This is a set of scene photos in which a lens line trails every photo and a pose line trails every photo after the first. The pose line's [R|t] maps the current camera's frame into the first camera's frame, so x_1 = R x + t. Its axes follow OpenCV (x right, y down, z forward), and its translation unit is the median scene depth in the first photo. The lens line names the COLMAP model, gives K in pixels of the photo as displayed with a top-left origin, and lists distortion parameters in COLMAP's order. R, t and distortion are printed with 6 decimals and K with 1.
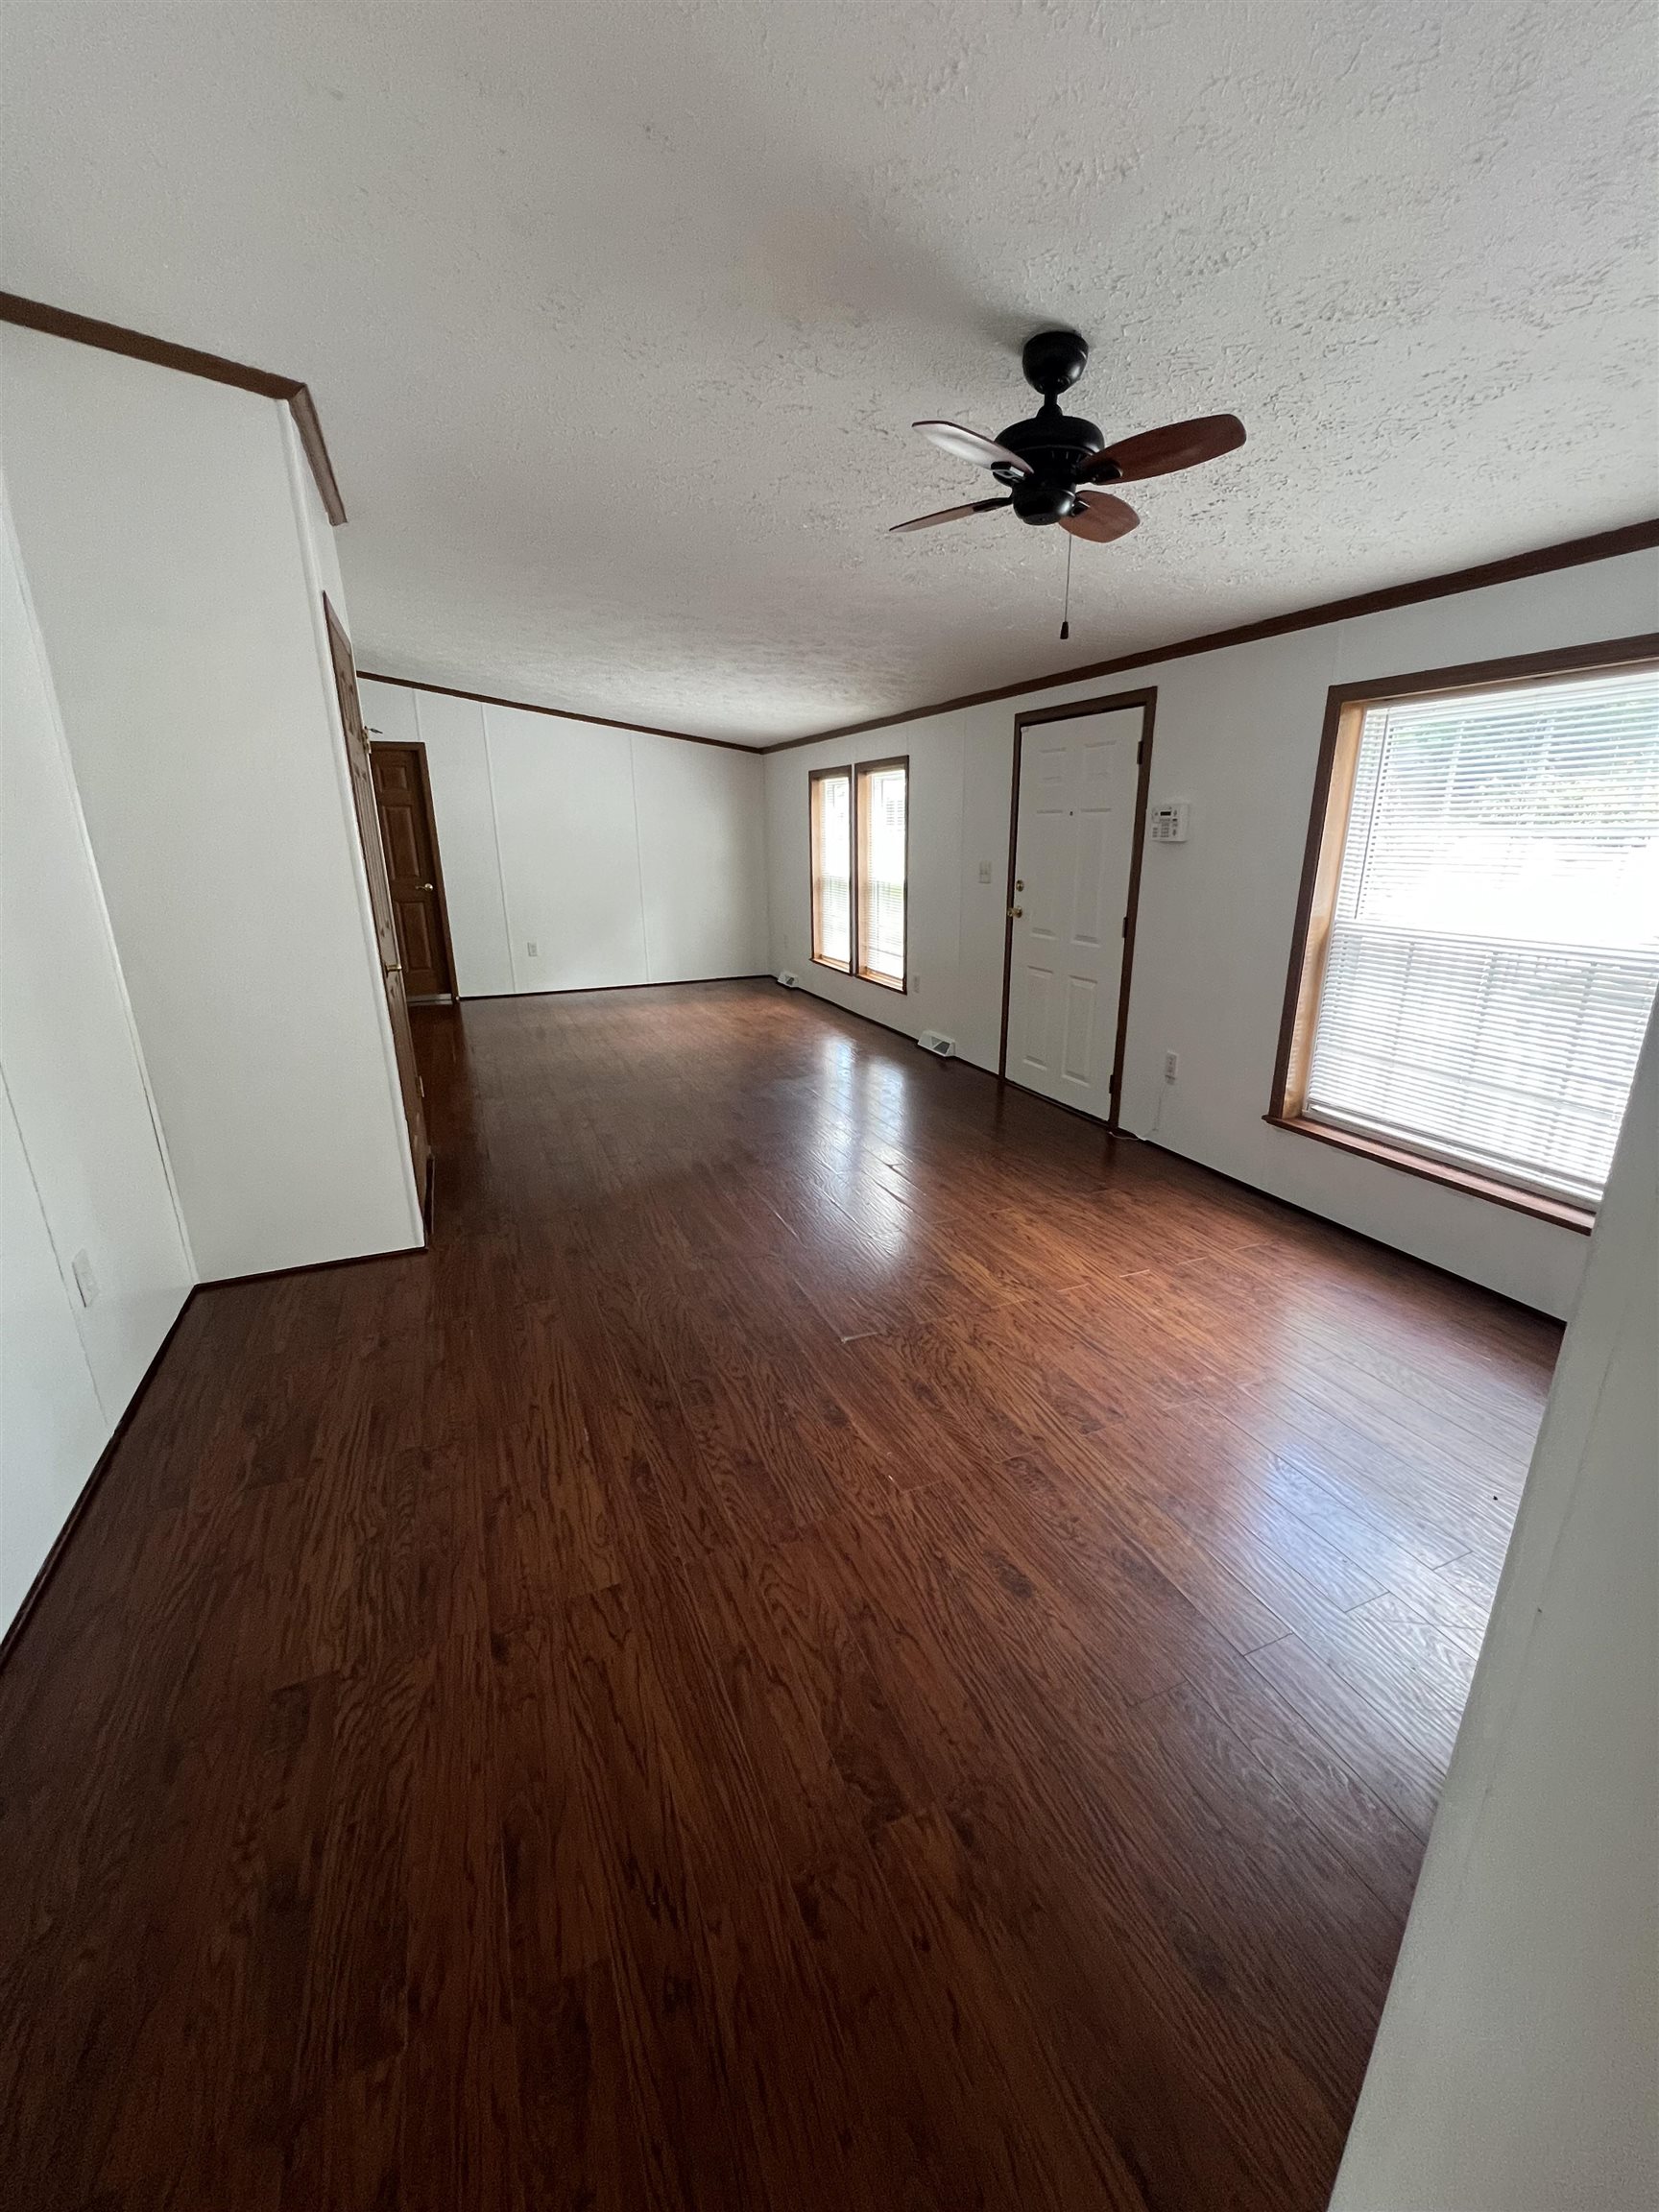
lens RADIAL K [[883.1, 0, 824.4], [0, 883.1, 1095.8], [0, 0, 1]] dist [0.009525, 0.000179]
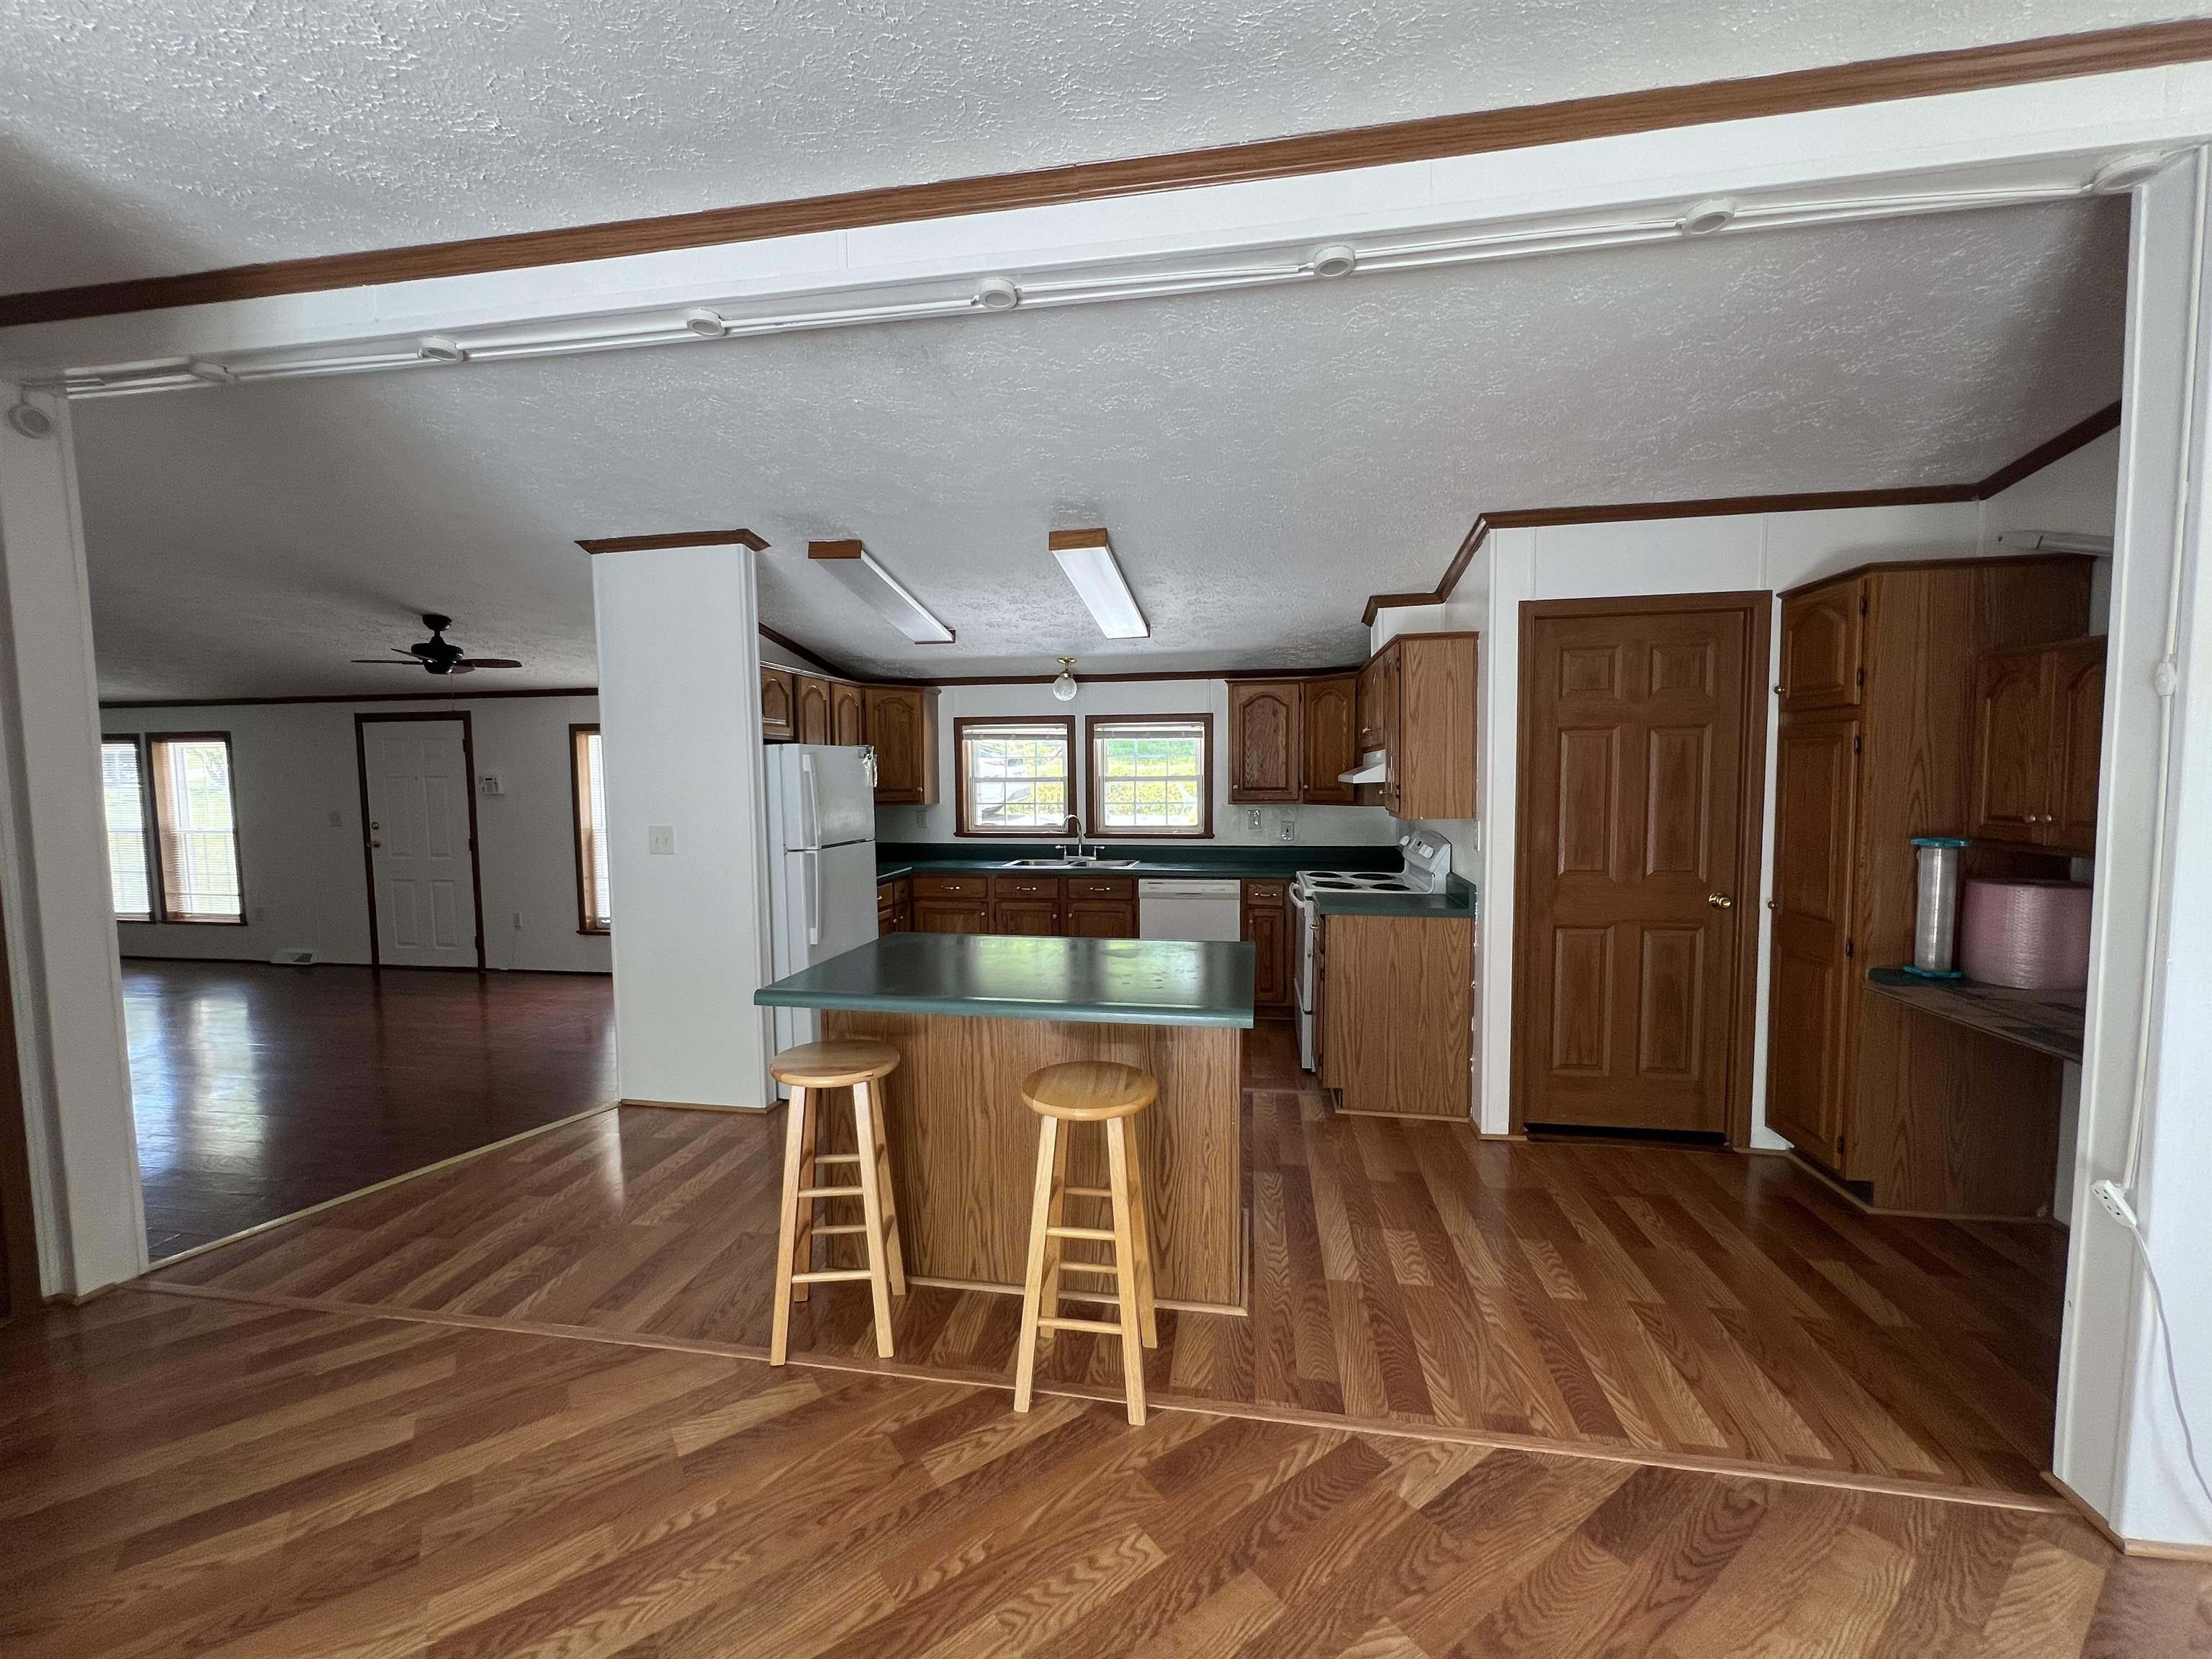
lens RADIAL K [[885.9, 0, 1097.3], [0, 885.9, 832.7], [0, 0, 1]] dist [-0.001027, -0.000321]
pose [[0.536144, -0.051631, 0.842546, -0.305508], [0.251220, 0.962660, -0.100870, 0.179549], [-0.805877, 0.265745, 0.529095, -0.593636]]
